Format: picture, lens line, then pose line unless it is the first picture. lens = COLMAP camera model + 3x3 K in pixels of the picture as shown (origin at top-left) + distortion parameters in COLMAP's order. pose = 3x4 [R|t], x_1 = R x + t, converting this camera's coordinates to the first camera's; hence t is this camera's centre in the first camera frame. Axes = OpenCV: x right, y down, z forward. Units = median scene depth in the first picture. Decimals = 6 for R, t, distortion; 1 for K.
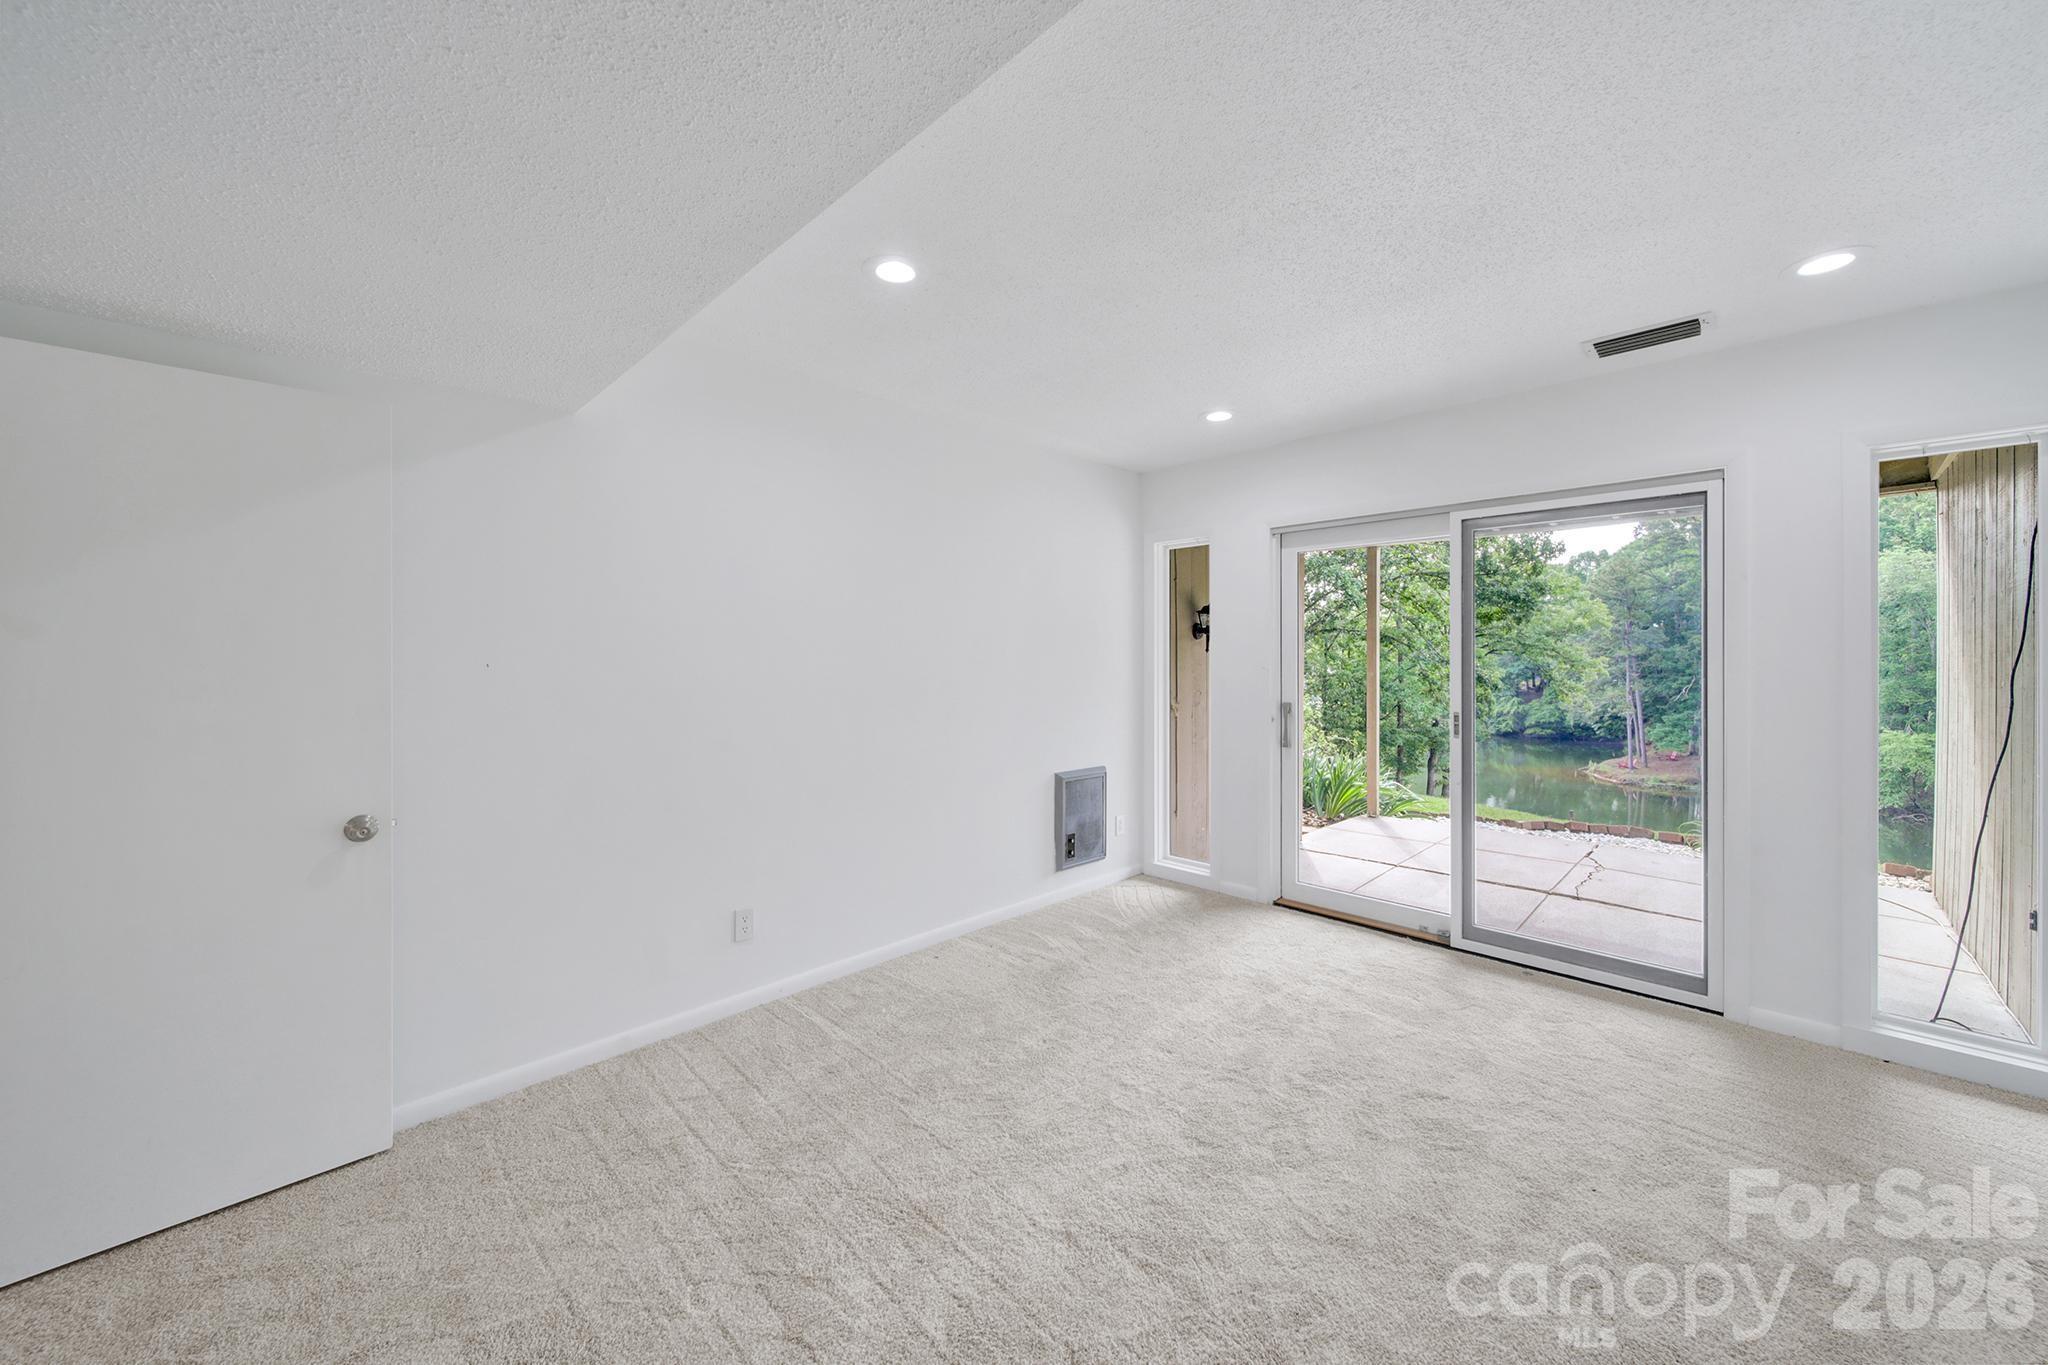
lens RADIAL K [[748.9, 0, 1012.5], [0, 748.9, 660.4], [0, 0, 1]] dist [-0.000374, -0.001603]
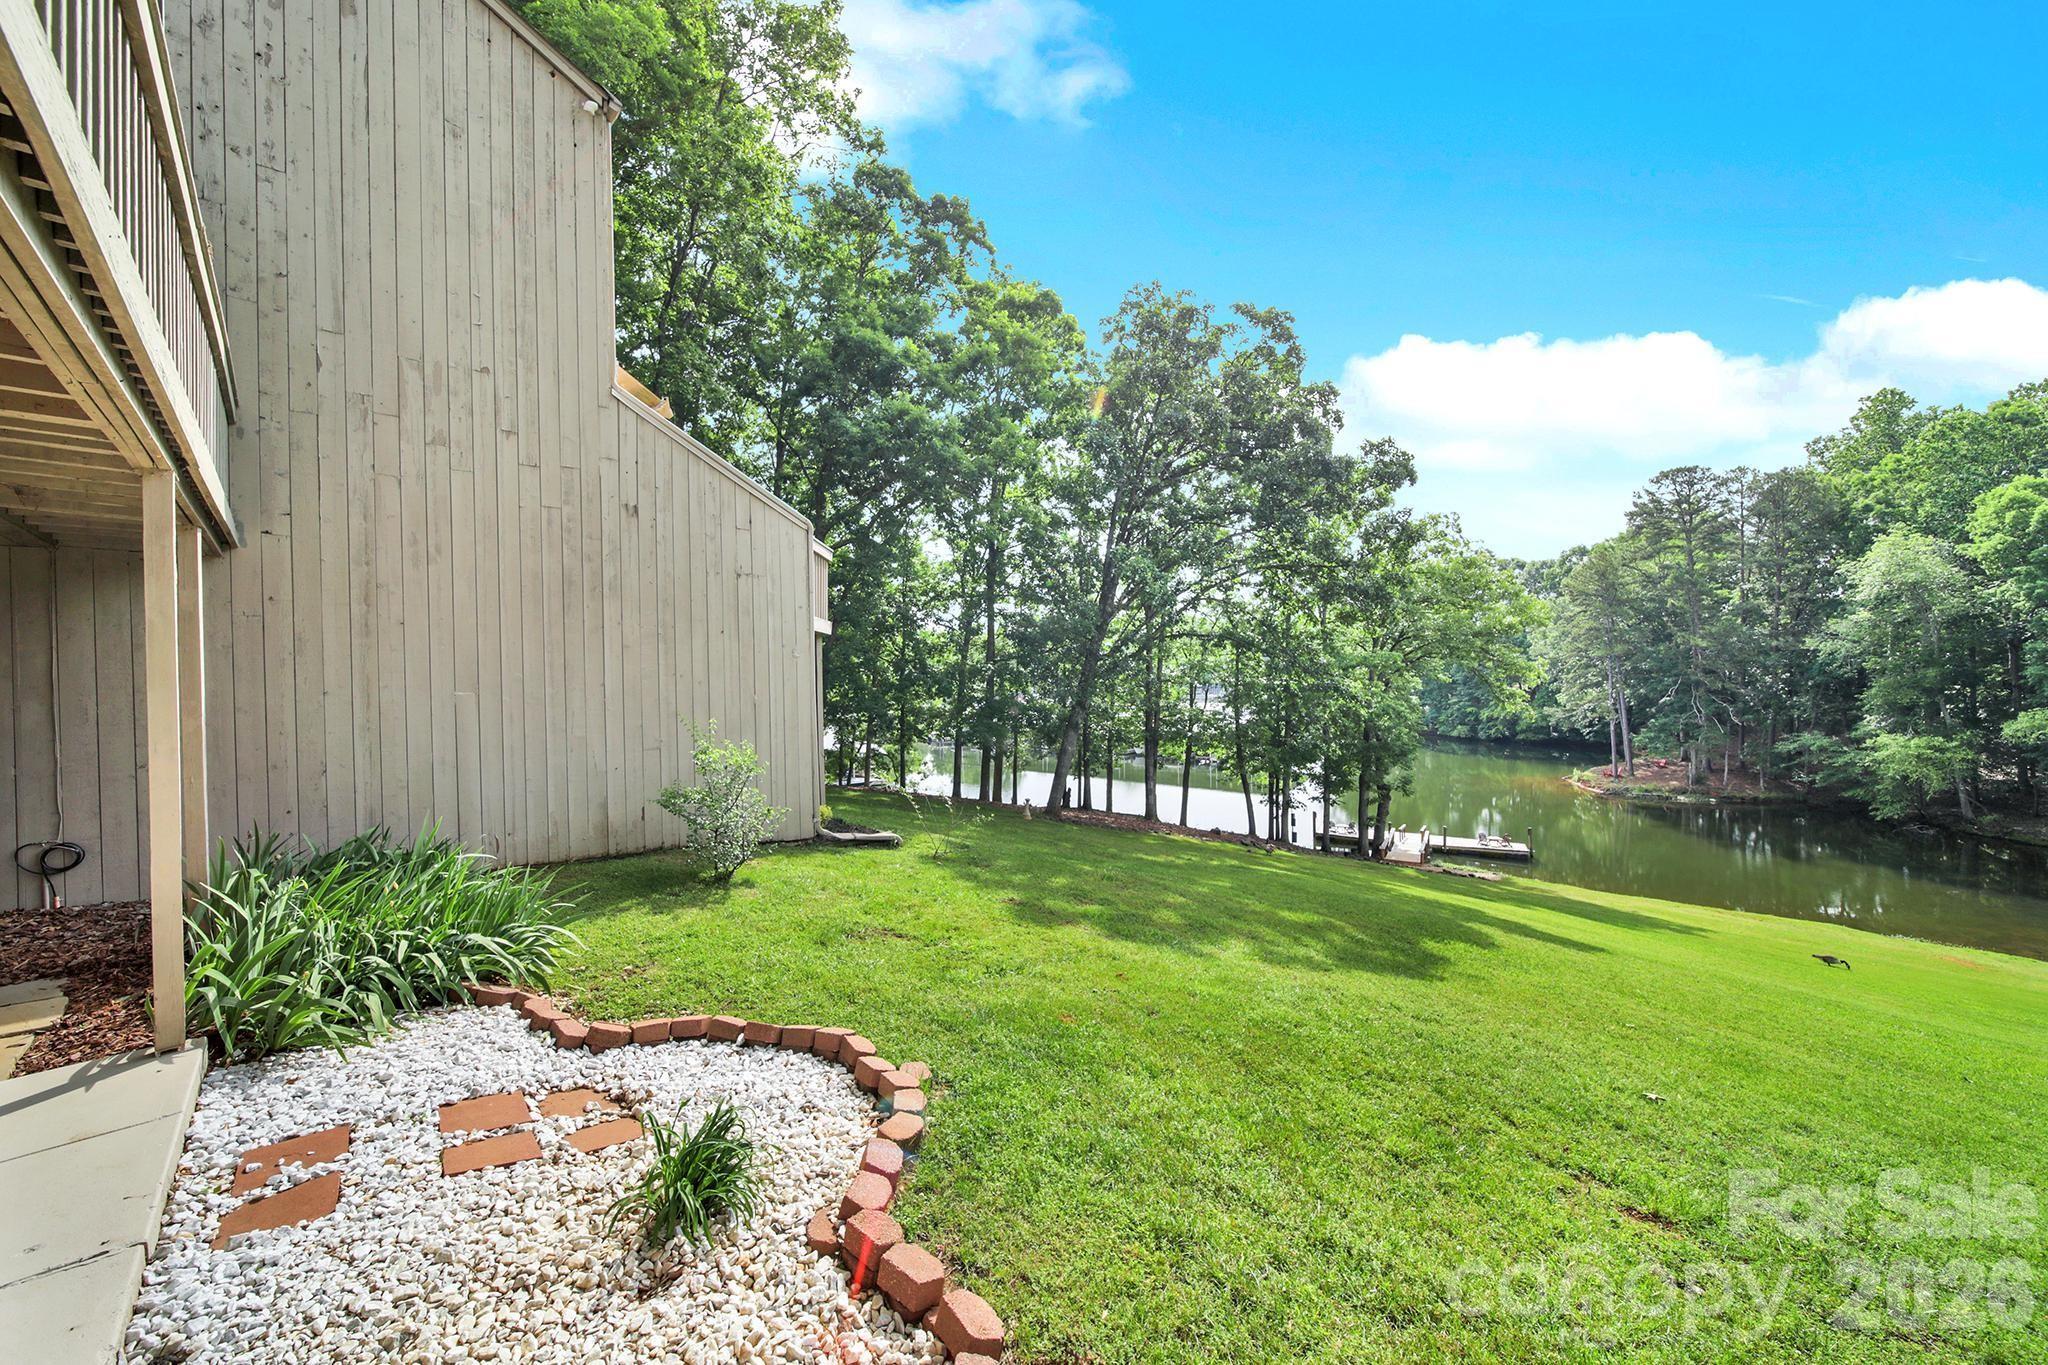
lens RADIAL K [[748.9, 0, 1033.4], [0, 748.9, 666.2], [0, 0, 1]] dist [-0.000374, -0.001603]
pose [[0.999794, -0.016756, -0.011421, 0.126939], [0.016722, 0.999856, -0.003024, -0.002513], [0.011470, 0.002832, 0.999930, 0.068807]]
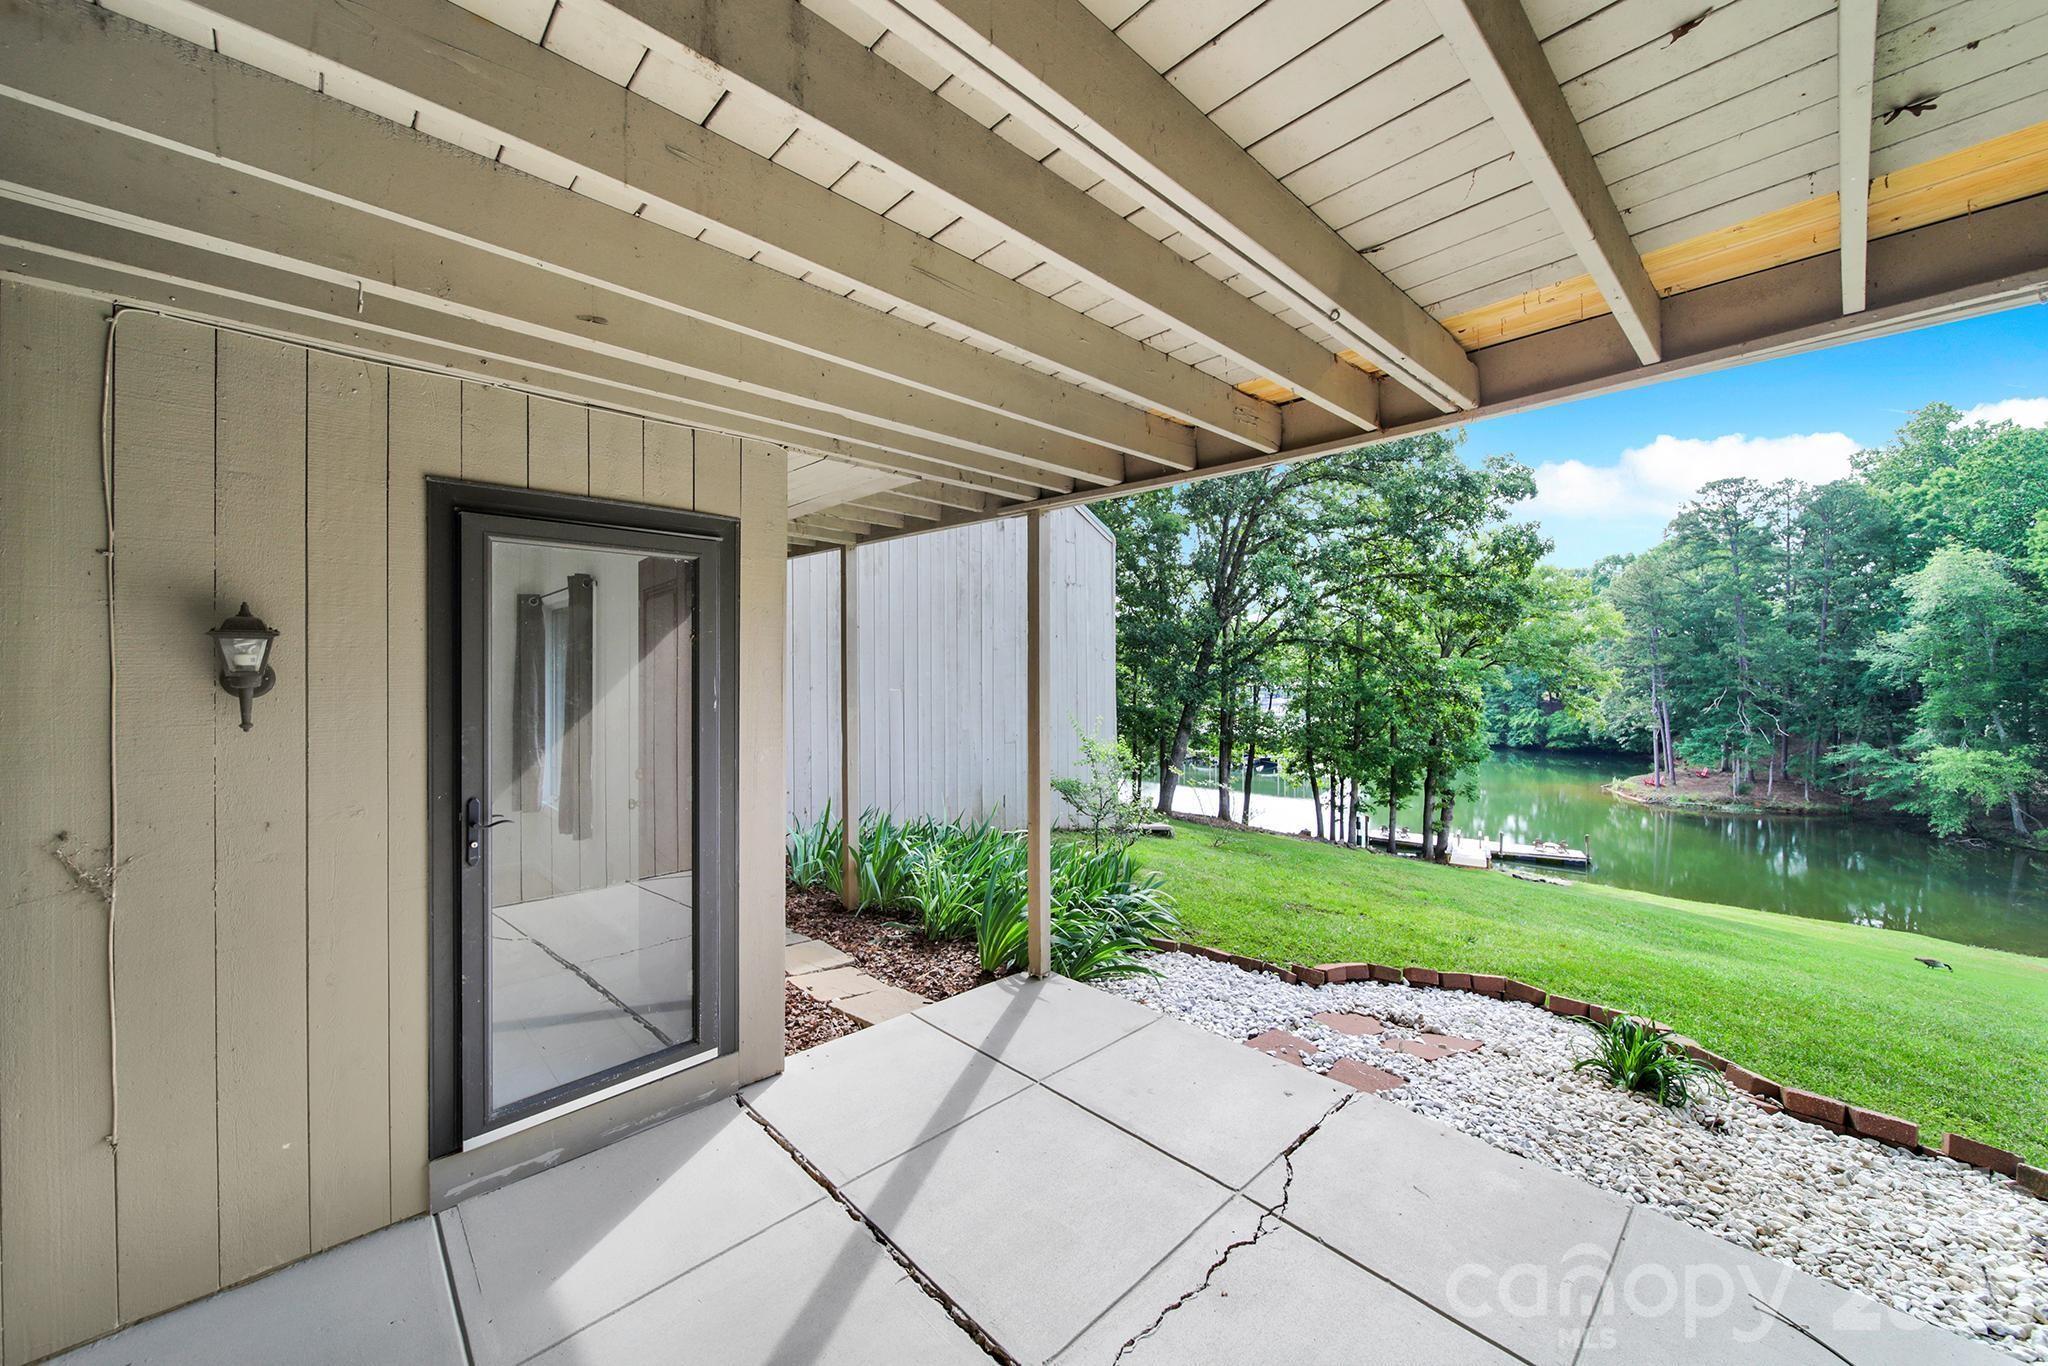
lens RADIAL K [[748.9, 0, 1019.7], [0, 748.9, 668.9], [0, 0, 1]] dist [-0.000374, -0.001603]
pose [[0.999712, -0.002532, -0.023870, 0.059266], [0.002526, 0.999997, -0.000265, -0.003802], [0.023871, 0.000204, 0.999715, 0.053288]]
